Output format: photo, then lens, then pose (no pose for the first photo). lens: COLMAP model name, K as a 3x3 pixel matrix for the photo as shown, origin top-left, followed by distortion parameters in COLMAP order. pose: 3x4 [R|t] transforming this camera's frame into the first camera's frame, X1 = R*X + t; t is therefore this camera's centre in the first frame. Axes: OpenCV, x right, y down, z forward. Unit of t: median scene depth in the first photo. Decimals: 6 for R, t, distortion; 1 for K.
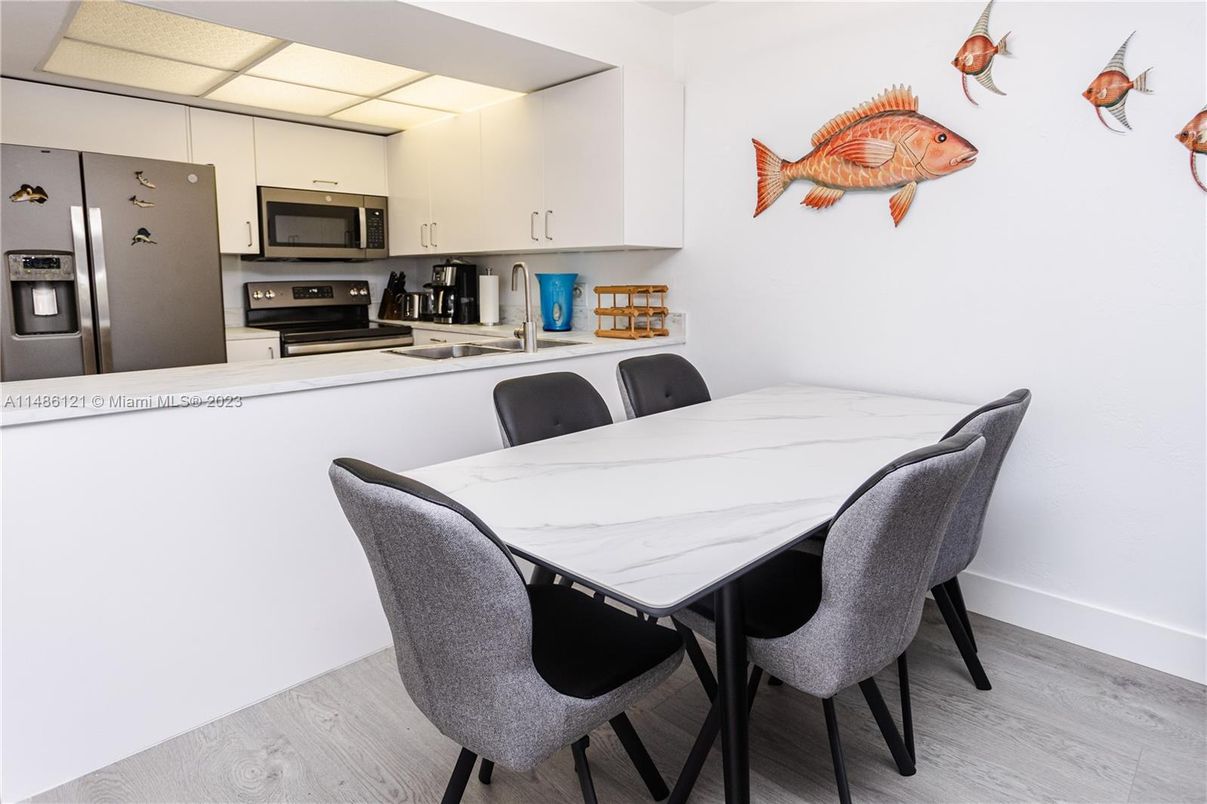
lens RADIAL K [[696.0, 0, 649.2], [0, 696.0, 346.3], [0, 0, 1]] dist [-0.038083, 0.028618]
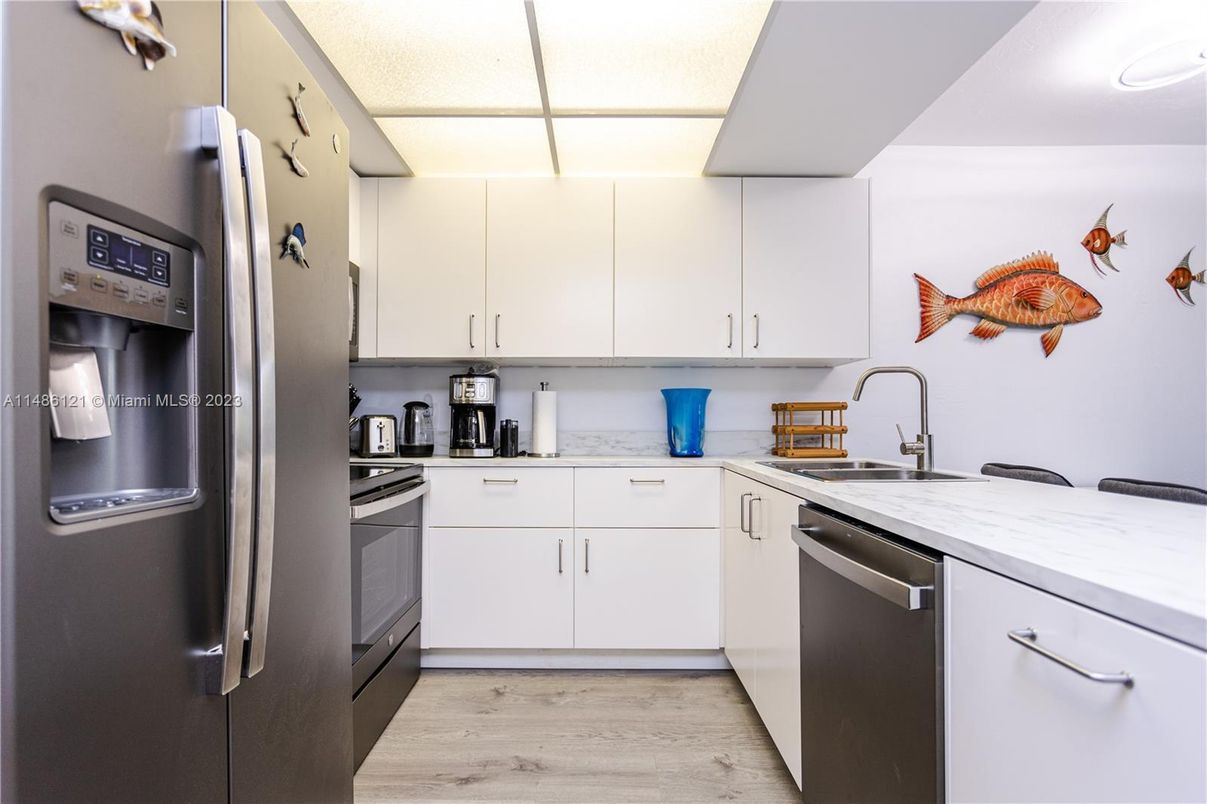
lens RADIAL K [[592.9, 0, 609.0], [0, 592.9, 421.3], [0, 0, 1]] dist [-0.003214, 0.000583]
pose [[0.726587, 0.003468, 0.687066, -0.920015], [0.067932, 0.994725, -0.076860, -0.020145], [-0.683708, 0.102519, 0.722519, 0.699485]]
